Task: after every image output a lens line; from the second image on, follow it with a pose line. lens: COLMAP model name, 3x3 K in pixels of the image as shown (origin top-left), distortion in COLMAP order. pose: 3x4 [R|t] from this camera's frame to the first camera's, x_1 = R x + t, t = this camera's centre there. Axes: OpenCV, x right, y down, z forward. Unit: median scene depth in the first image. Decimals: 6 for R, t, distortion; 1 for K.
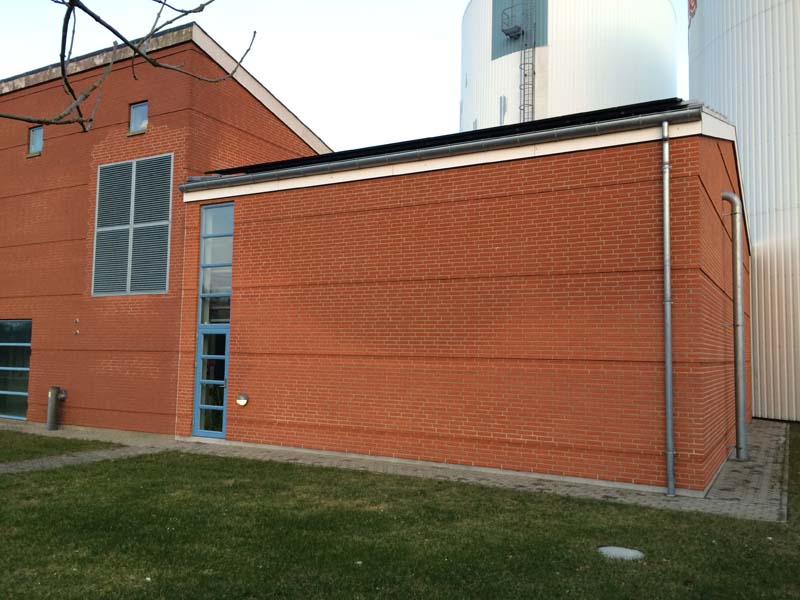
lens RADIAL K [[687.2, 0, 400.0], [0, 687.2, 300.0], [0, 0, 1]] dist [0.043339, -0.015184]
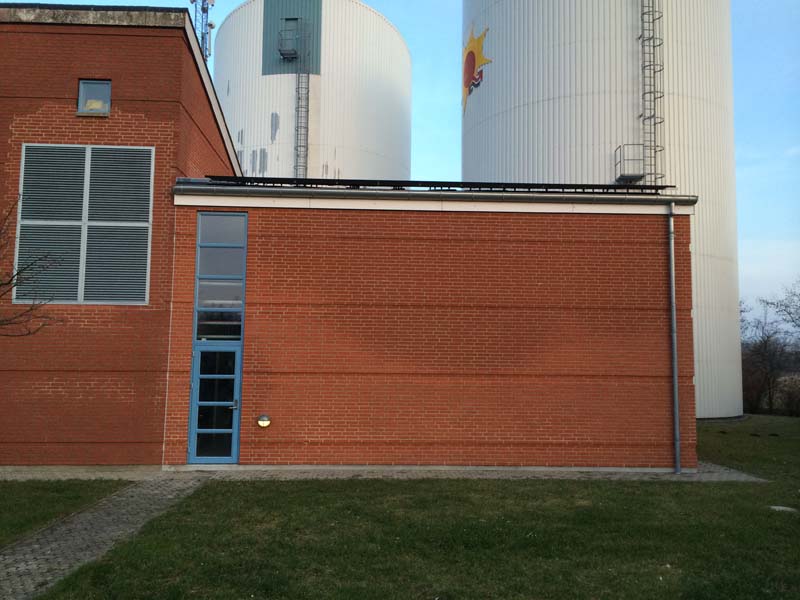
lens RADIAL K [[674.2, 0, 400.0], [0, 674.2, 300.0], [0, 0, 1]] dist [0.060902, -0.077325]
pose [[0.847939, 0.039682, 0.528607, -0.554029], [-0.036528, 0.999198, -0.016413, -0.014630], [-0.528834, -0.005392, 0.848708, 0.096380]]
